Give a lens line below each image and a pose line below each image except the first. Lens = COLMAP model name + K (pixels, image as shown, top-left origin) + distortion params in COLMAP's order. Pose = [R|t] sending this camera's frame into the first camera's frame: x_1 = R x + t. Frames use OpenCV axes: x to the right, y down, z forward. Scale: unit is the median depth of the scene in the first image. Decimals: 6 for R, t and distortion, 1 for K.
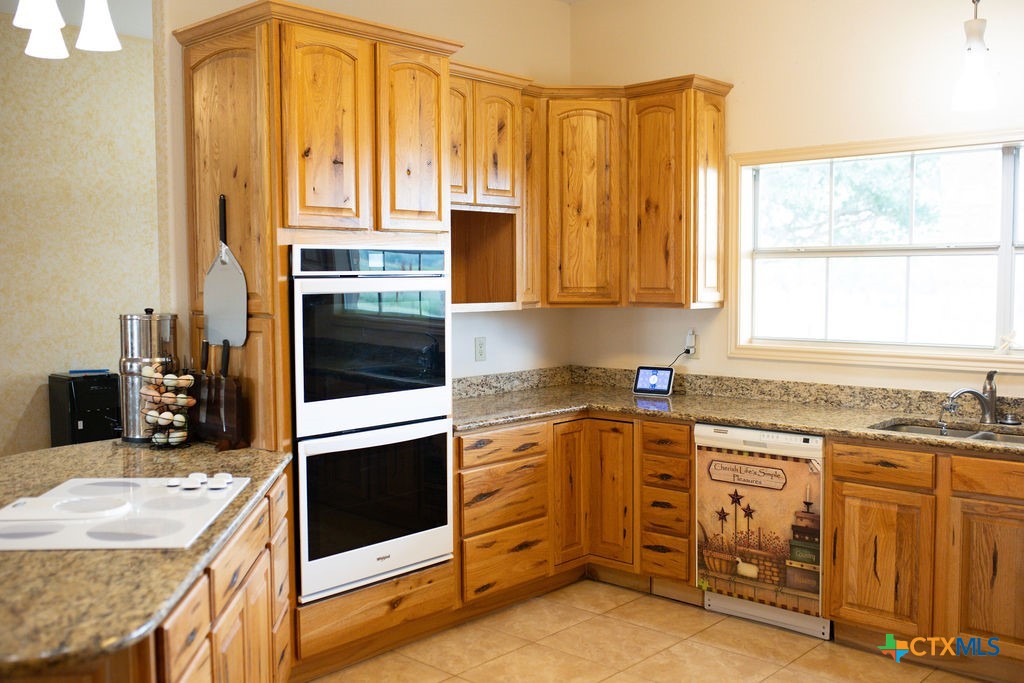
lens RADIAL K [[981.2, 0, 513.9], [0, 981.2, 346.2], [0, 0, 1]] dist [-0.014568, 0.000000]
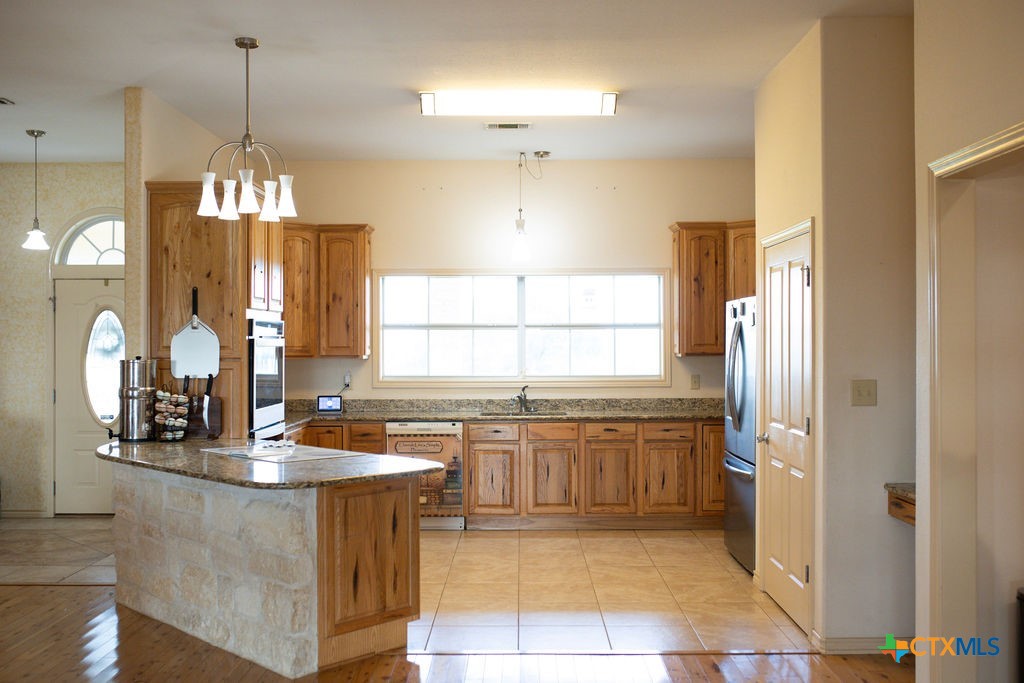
lens RADIAL K [[981.2, 0, 510.3], [0, 981.2, 340.8], [0, 0, 1]] dist [-0.014568, 0.000000]
pose [[0.747309, 0.007610, 0.664433, -0.854881], [0.044116, 0.997160, -0.061039, 0.051899], [-0.663010, 0.074927, 0.744851, -0.495495]]
